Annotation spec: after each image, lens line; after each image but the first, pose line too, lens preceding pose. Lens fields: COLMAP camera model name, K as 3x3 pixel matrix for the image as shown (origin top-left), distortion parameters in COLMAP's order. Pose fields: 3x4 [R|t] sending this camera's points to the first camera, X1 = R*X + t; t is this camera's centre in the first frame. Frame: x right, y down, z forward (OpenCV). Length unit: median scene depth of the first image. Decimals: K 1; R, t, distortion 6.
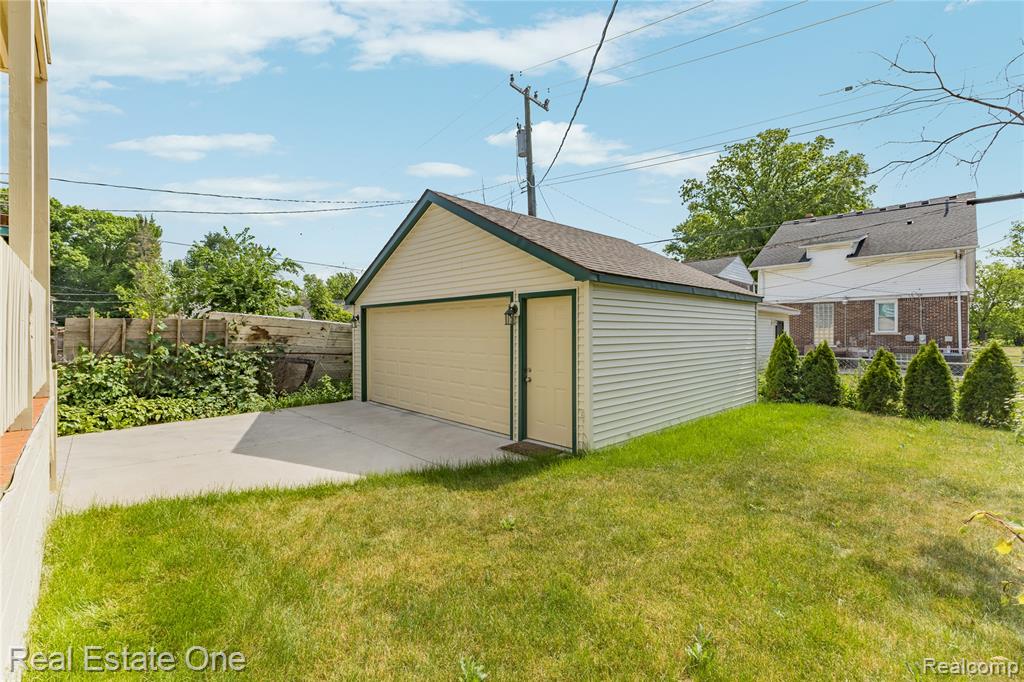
lens RADIAL K [[440.1, 0, 502.1], [0, 440.1, 339.4], [0, 0, 1]] dist [0.001519, -0.000026]
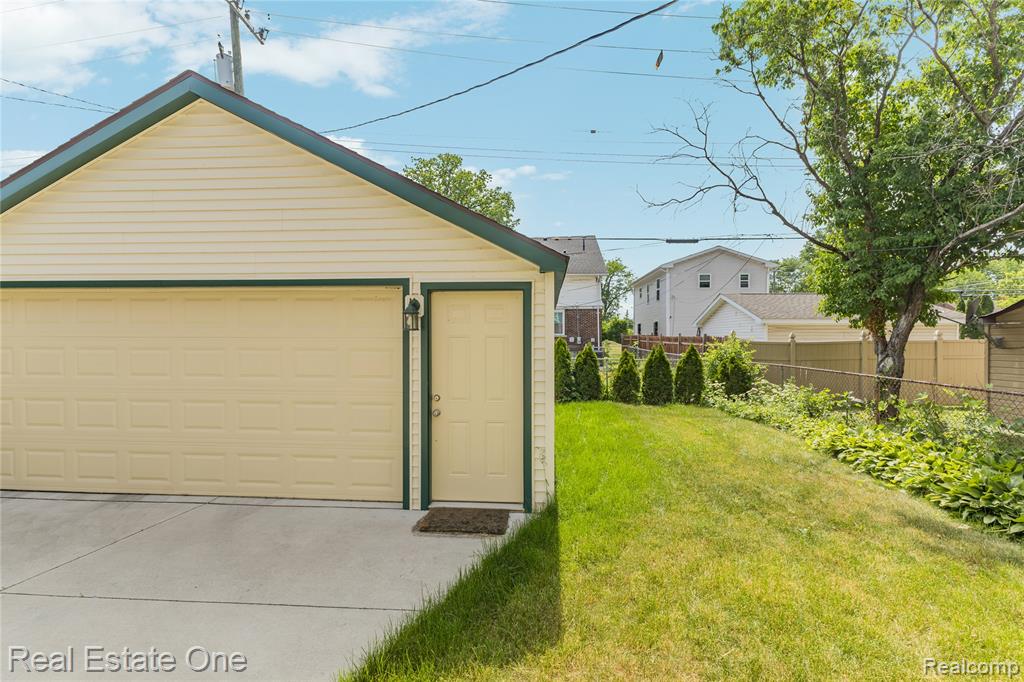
lens RADIAL K [[446.7, 0, 513.0], [0, 446.7, 337.2], [0, 0, 1]] dist [0.010291, 0.000200]
pose [[0.737303, -0.004848, 0.675545, -0.223287], [0.010376, 0.999938, -0.004149, -0.013563], [-0.675483, 0.010069, 0.737307, 0.303156]]
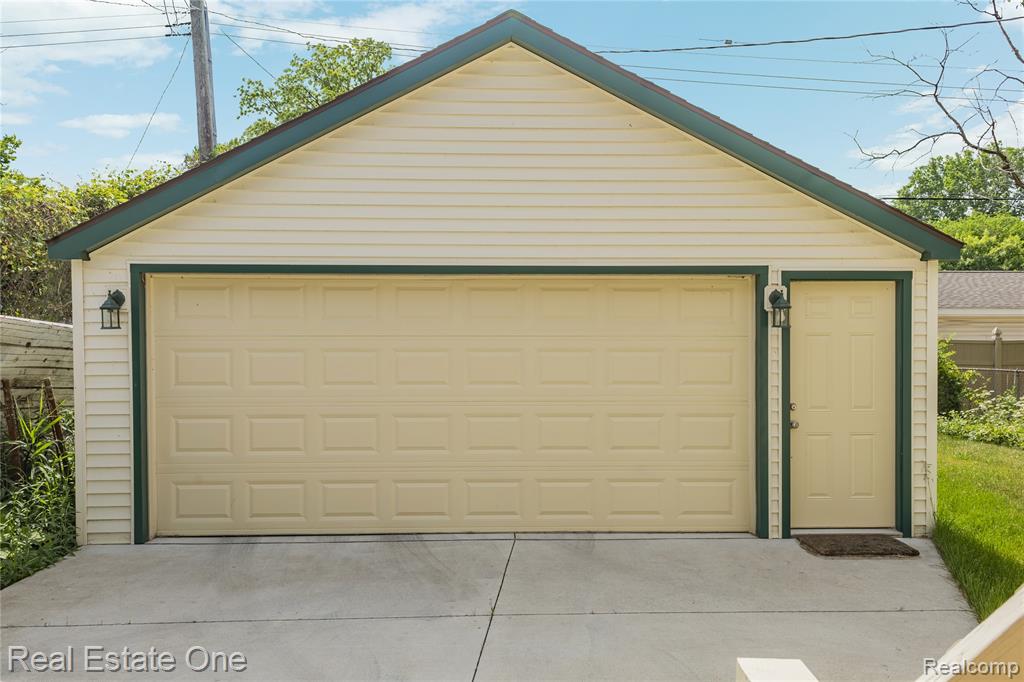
lens RADIAL K [[720.3, 0, 512.0], [0, 720.3, 341.0], [0, 0, 1]] dist [0.022295, -0.005763]
pose [[0.663360, -0.013405, 0.748180, -0.626362], [0.013682, 0.999890, 0.005784, -0.018558], [-0.748175, 0.006400, 0.663471, 0.470126]]
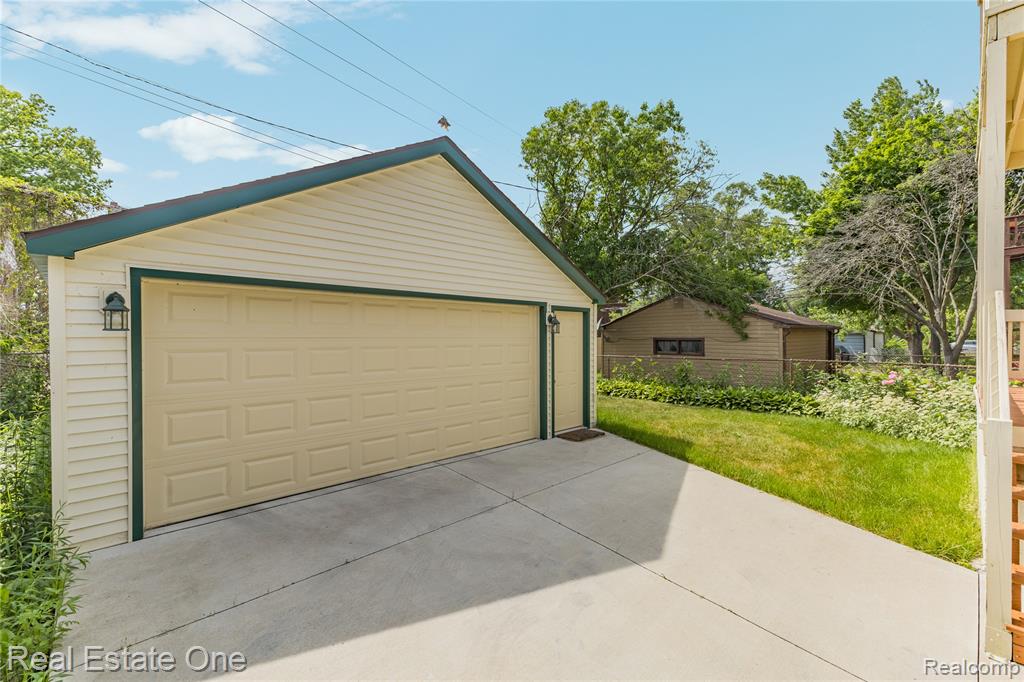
lens RADIAL K [[446.7, 0, 513.0], [0, 446.7, 337.2], [0, 0, 1]] dist [0.010291, 0.000200]
pose [[-0.026783, -0.004471, 0.999631, -0.787262], [0.013790, 0.999893, 0.004841, -0.021501], [-0.999546, 0.013915, -0.026719, 0.814476]]
